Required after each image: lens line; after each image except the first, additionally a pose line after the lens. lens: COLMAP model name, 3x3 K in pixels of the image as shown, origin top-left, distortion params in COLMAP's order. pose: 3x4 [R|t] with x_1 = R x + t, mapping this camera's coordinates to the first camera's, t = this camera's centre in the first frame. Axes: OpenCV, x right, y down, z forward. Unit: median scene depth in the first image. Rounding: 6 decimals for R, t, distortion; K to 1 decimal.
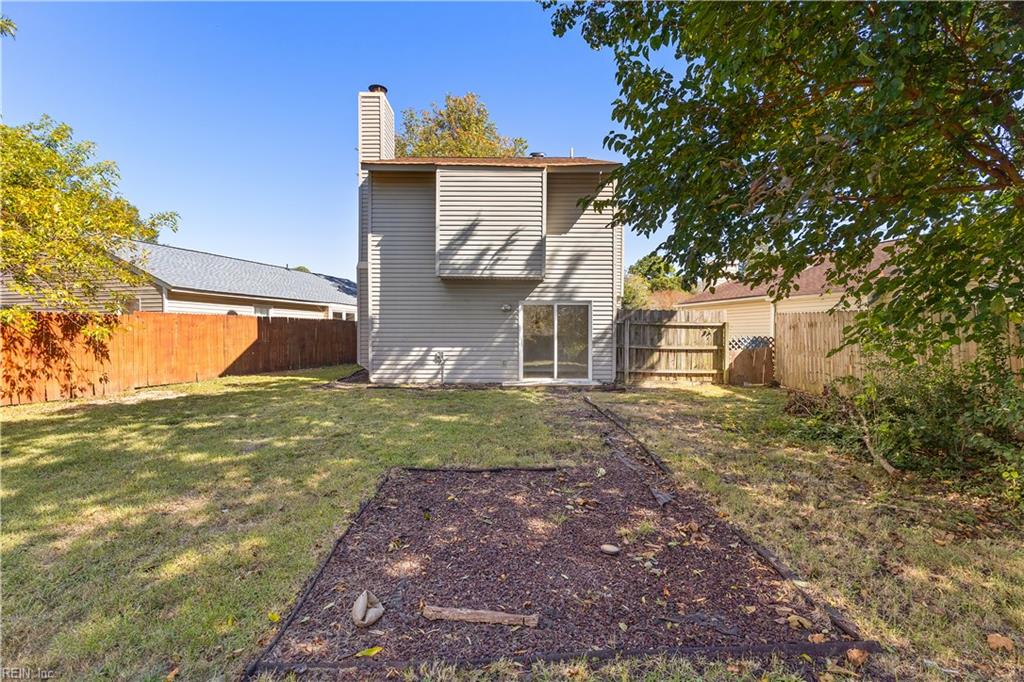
lens RADIAL K [[473.4, 0, 510.4], [0, 473.4, 338.0], [0, 0, 1]] dist [0.009616, 0.000737]
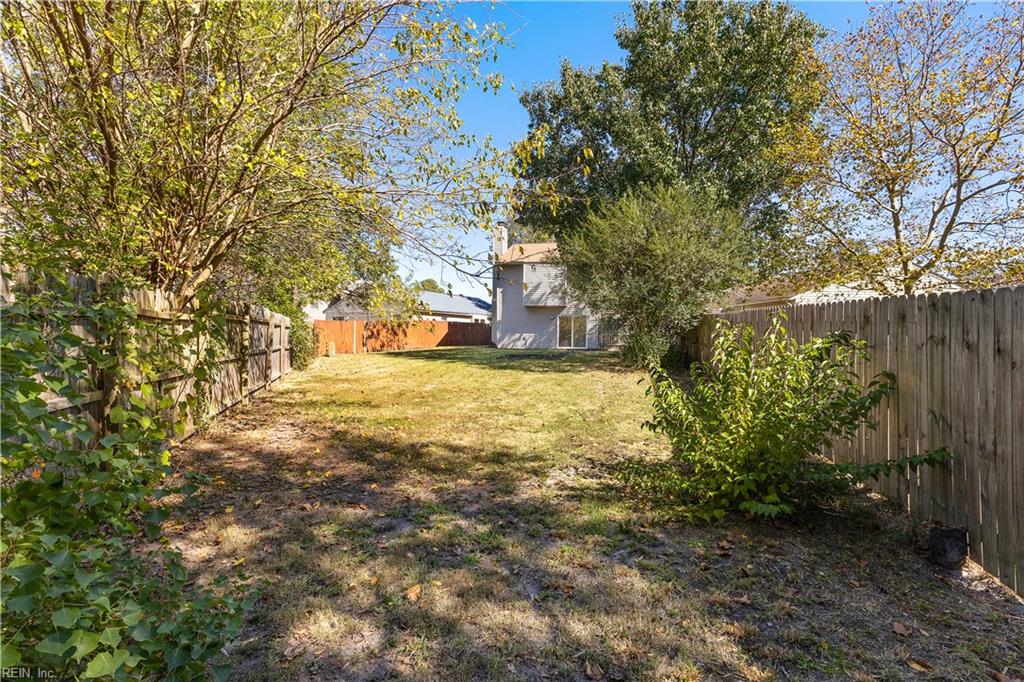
lens RADIAL K [[473.4, 0, 510.4], [0, 473.4, 338.0], [0, 0, 1]] dist [0.009616, 0.000737]
pose [[0.972956, 0.006445, -0.230900, 0.325722], [-0.008800, 0.999919, -0.009172, 0.061759], [0.230823, 0.010956, 0.972934, -1.337429]]
